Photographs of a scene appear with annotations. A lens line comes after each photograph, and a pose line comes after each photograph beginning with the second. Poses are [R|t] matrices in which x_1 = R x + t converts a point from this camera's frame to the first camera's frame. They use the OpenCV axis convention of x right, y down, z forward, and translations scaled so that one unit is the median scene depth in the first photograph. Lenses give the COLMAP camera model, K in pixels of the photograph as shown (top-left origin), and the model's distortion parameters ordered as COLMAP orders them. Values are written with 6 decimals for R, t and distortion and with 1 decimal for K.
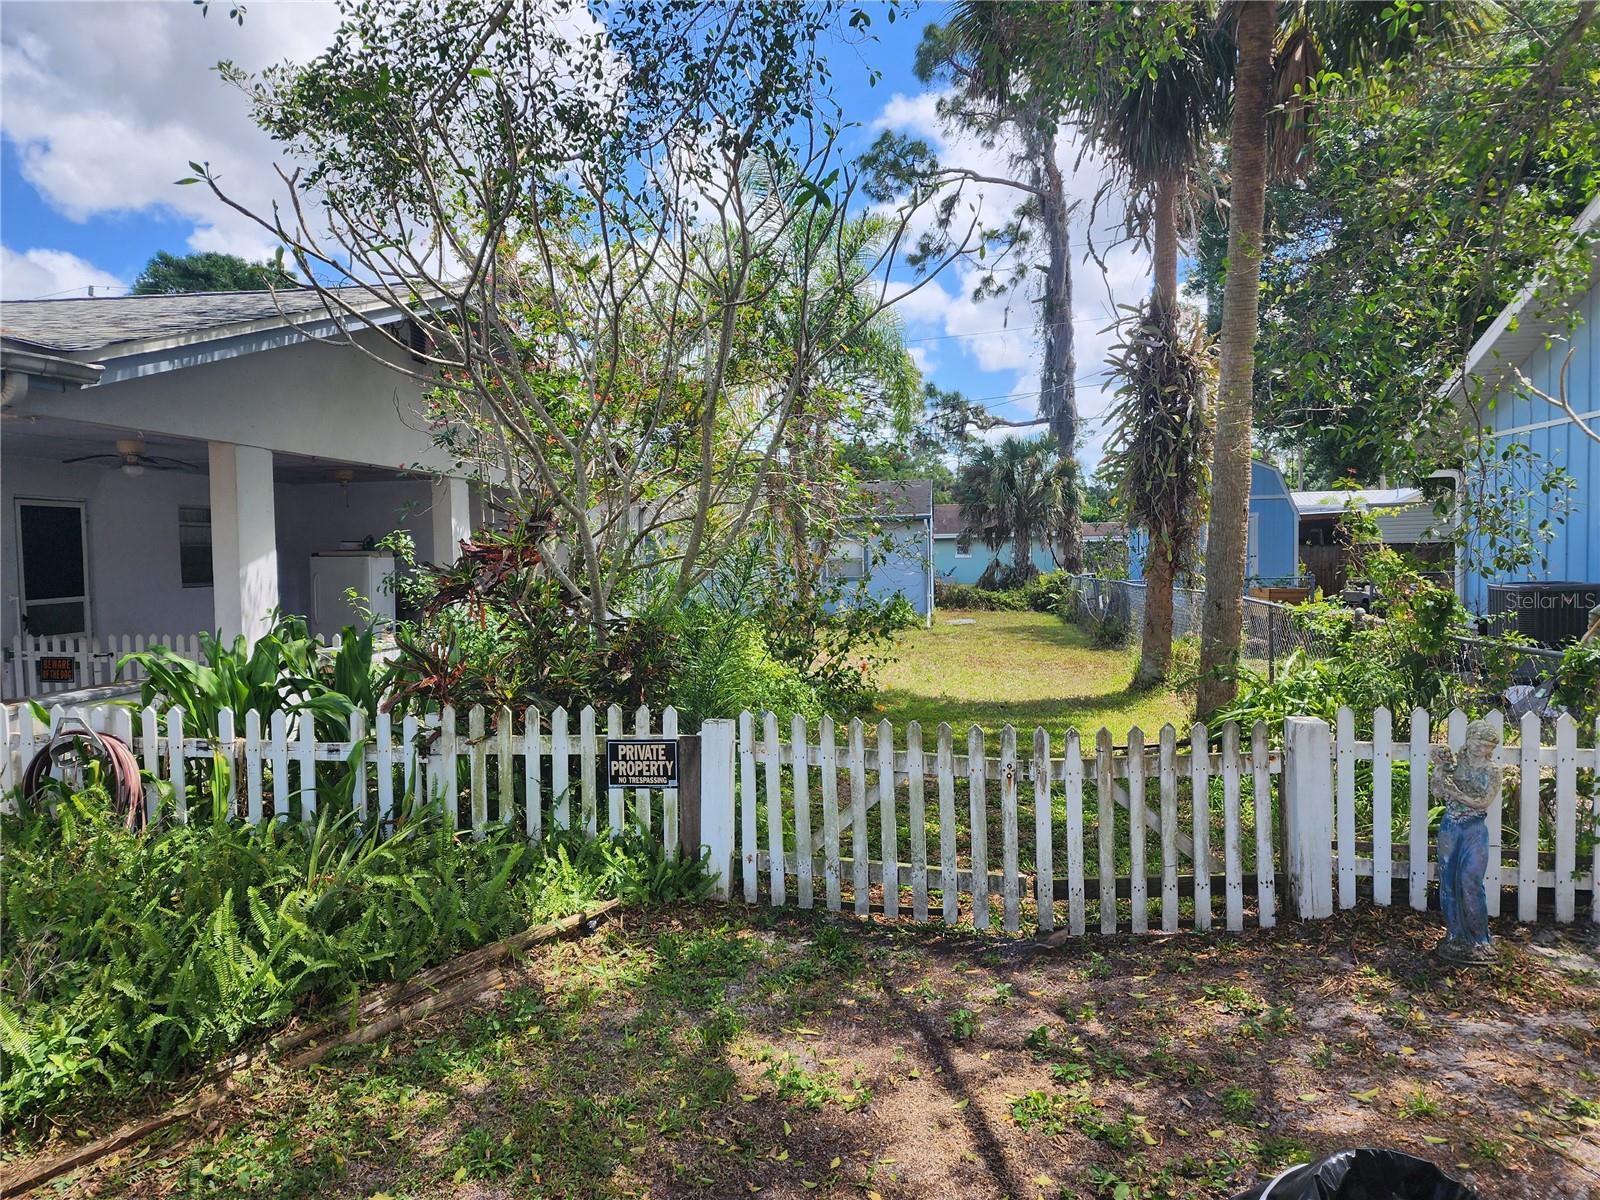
lens RADIAL K [[1066.6, 0, 797.4], [0, 1066.6, 579.0], [0, 0, 1]] dist [0.075328, -0.066625]
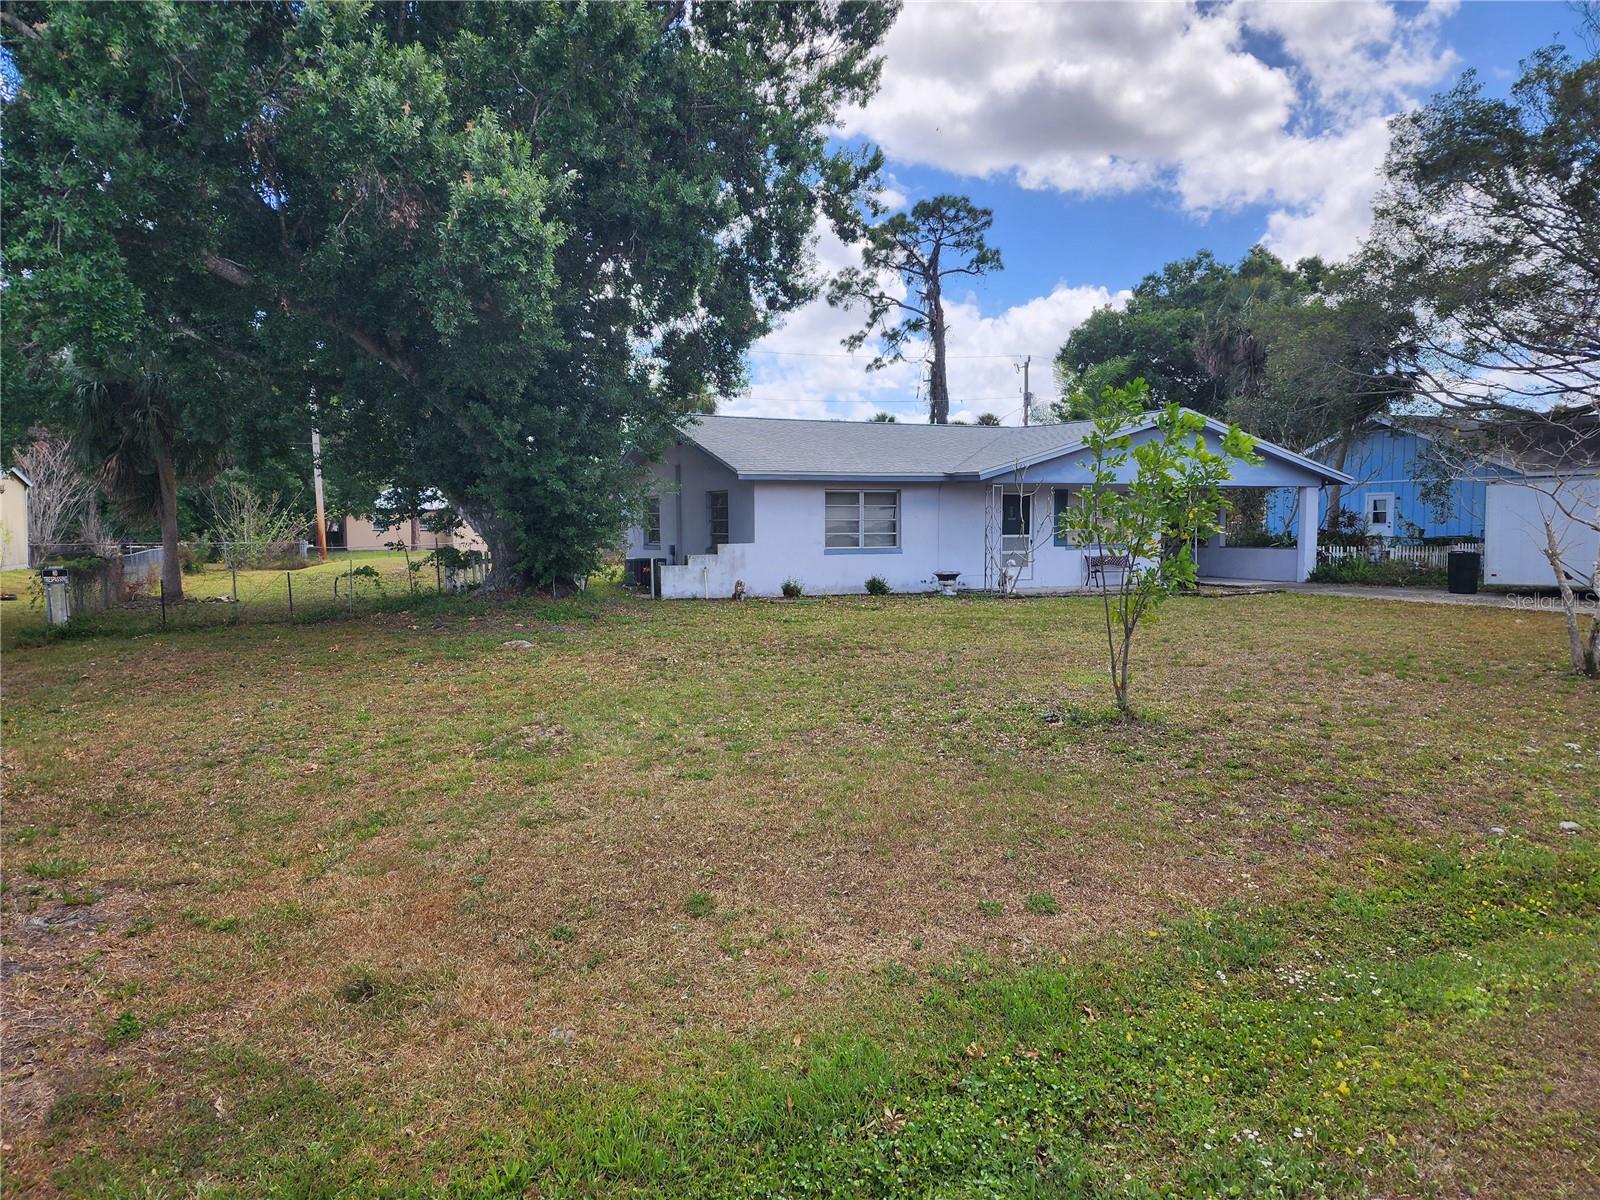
lens RADIAL K [[1066.6, 0, 792.2], [0, 1066.6, 596.2], [0, 0, 1]] dist [0.075328, -0.066625]
pose [[0.840307, -0.017129, 0.541841, -3.464470], [0.000143, 0.999508, 0.031376, 0.115541], [-0.542111, -0.026288, 0.839895, -1.265226]]
